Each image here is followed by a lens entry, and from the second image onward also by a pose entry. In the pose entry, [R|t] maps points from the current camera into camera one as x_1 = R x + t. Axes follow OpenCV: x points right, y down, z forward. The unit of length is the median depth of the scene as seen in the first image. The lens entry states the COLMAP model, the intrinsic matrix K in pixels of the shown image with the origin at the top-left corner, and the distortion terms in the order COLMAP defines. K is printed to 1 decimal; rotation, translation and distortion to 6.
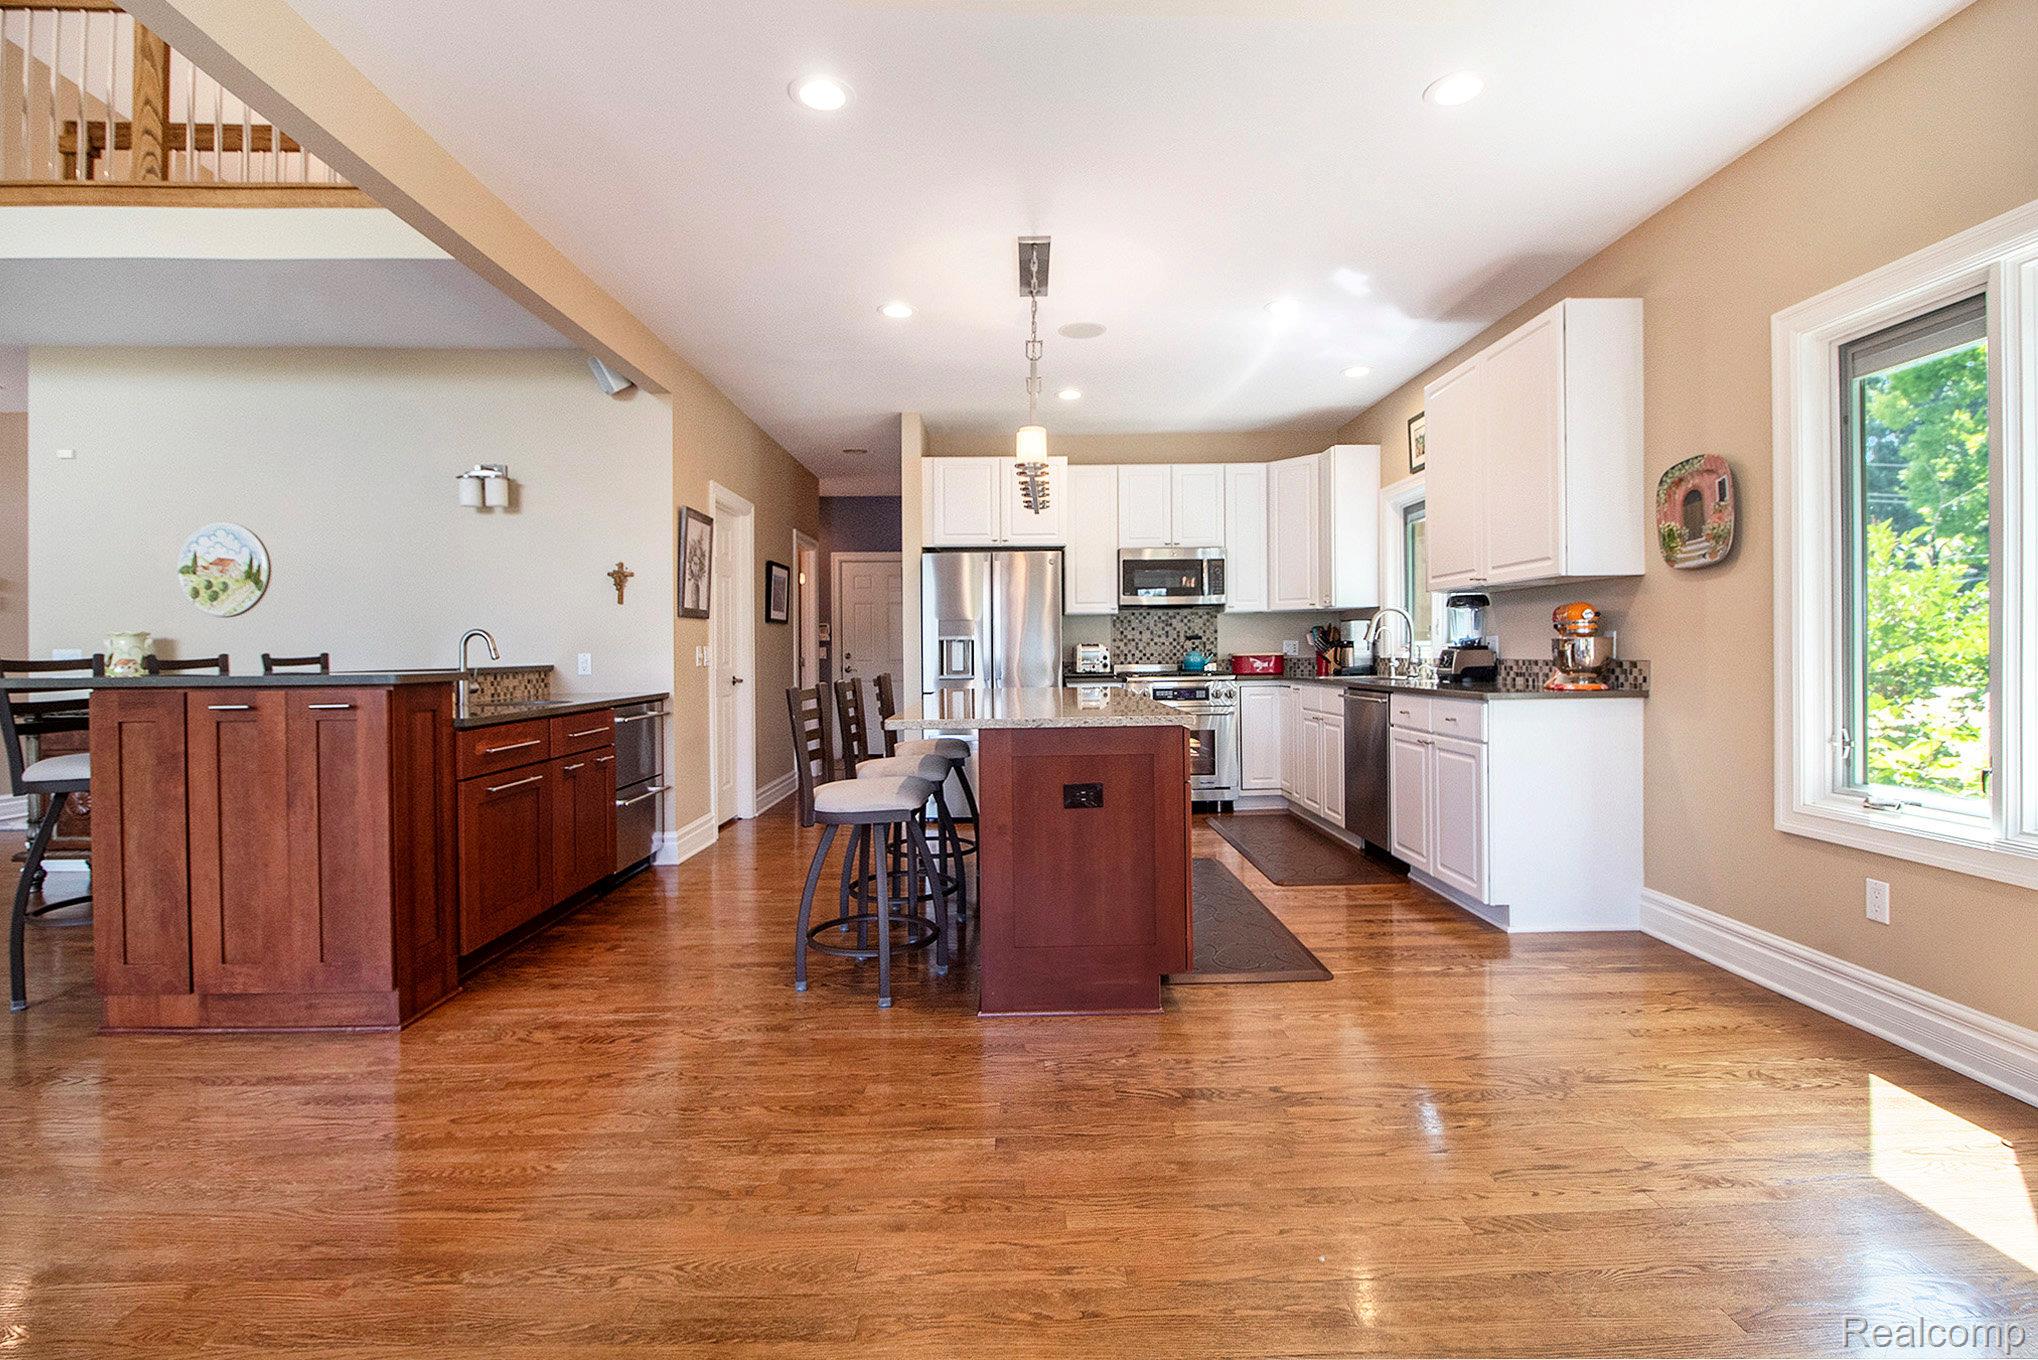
lens RADIAL K [[946.8, 0, 1045.4], [0, 946.8, 641.3], [0, 0, 1]] dist [-0.013238, 0.000258]
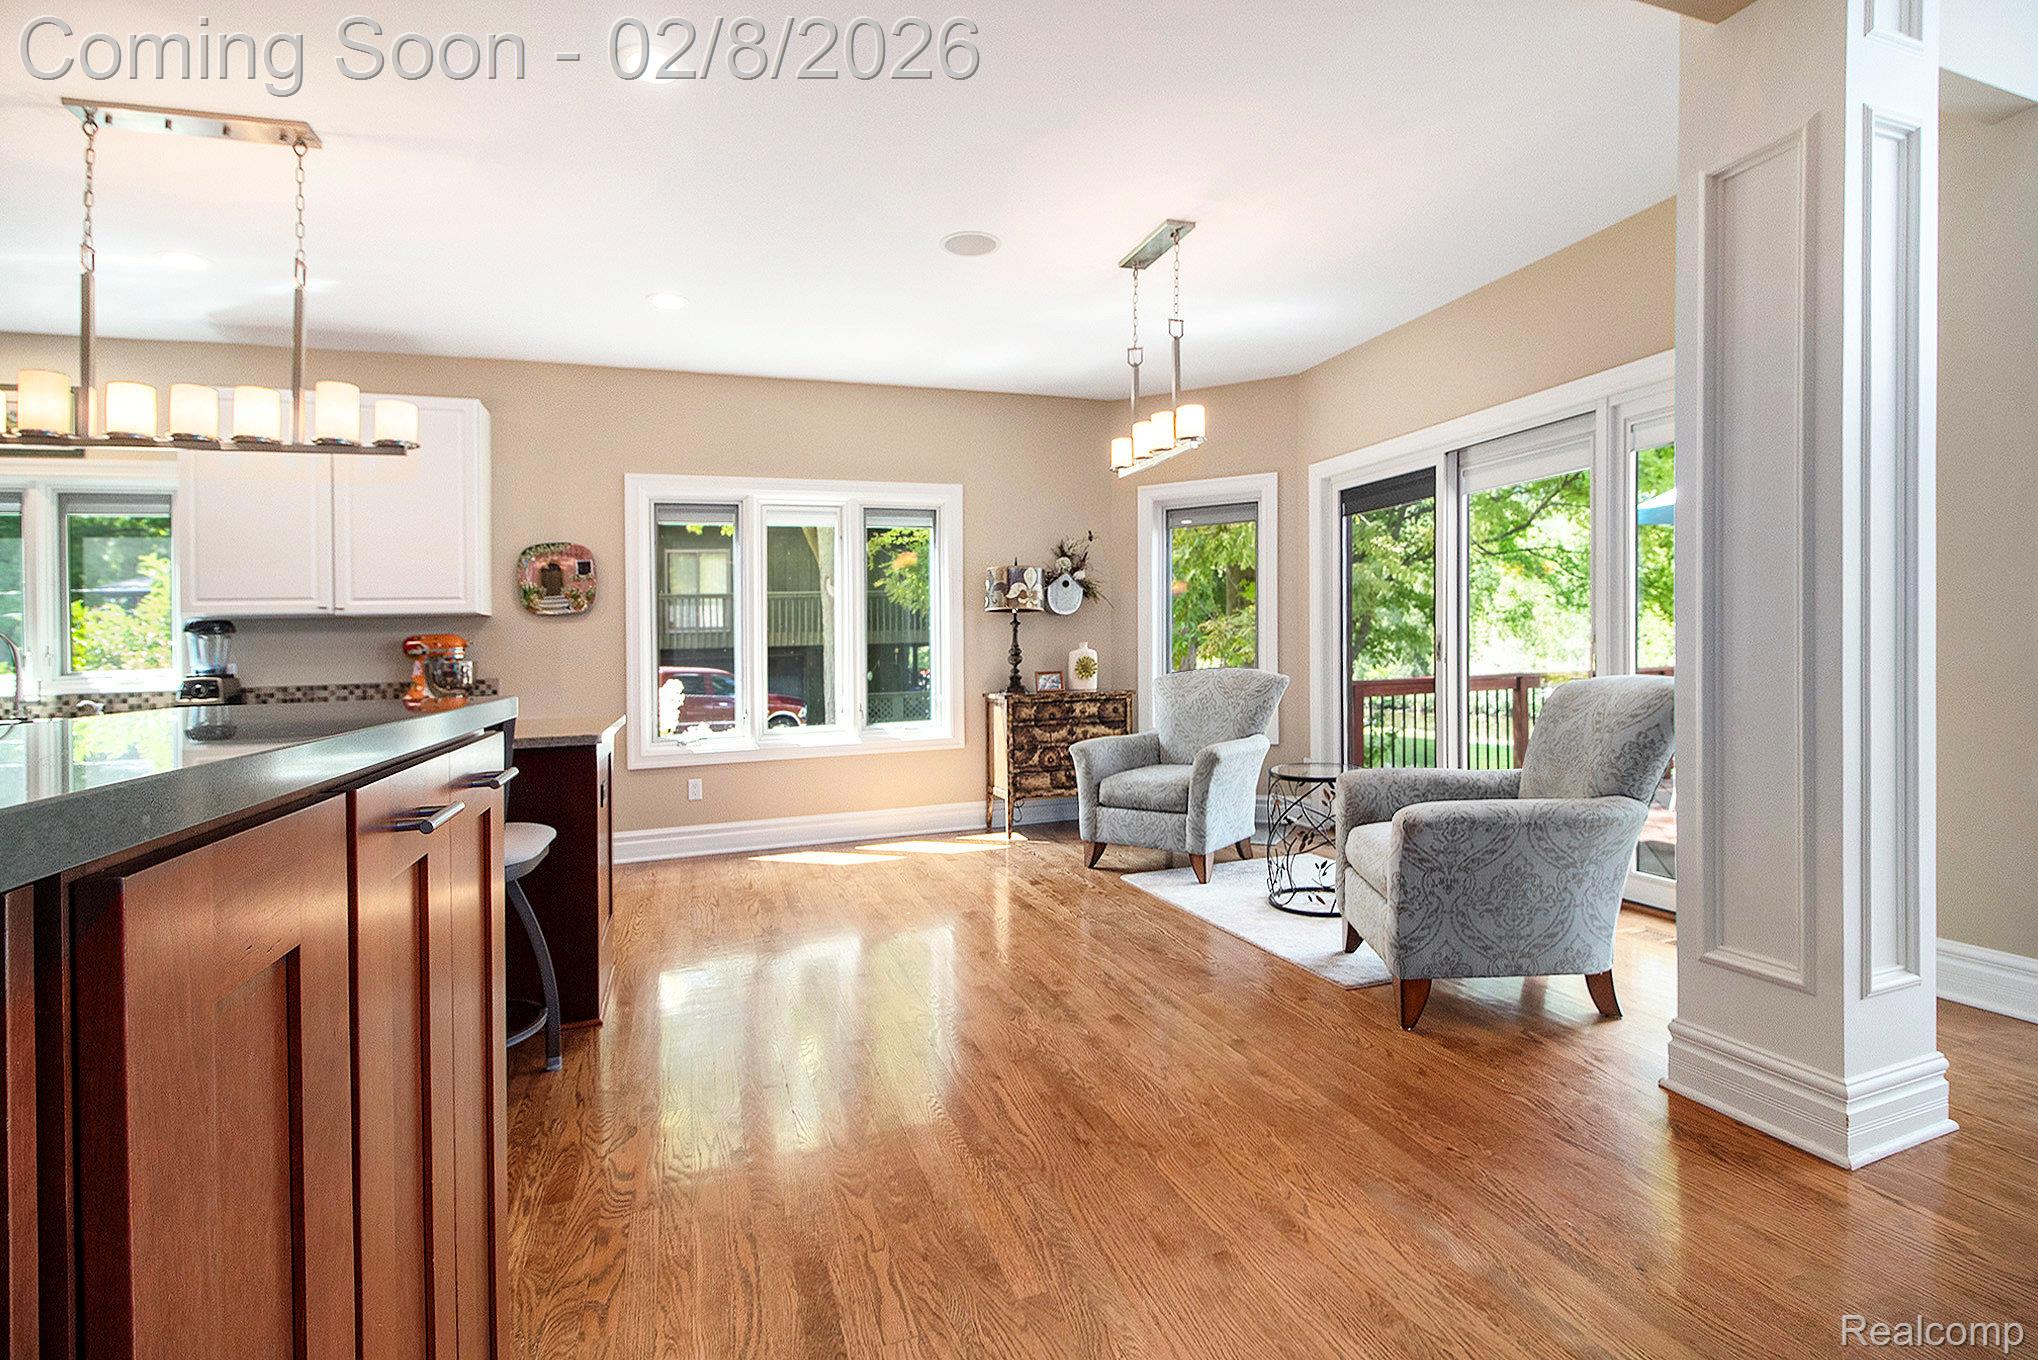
lens RADIAL K [[958.3, 0, 1066.5], [0, 958.3, 683.6], [0, 0, 1]] dist [-0.005320, -0.006923]
pose [[-0.340396, -0.009984, 0.940229, -0.564542], [0.024174, 0.999520, 0.019366, 0.012270], [-0.939971, 0.029321, -0.339991, 0.405266]]
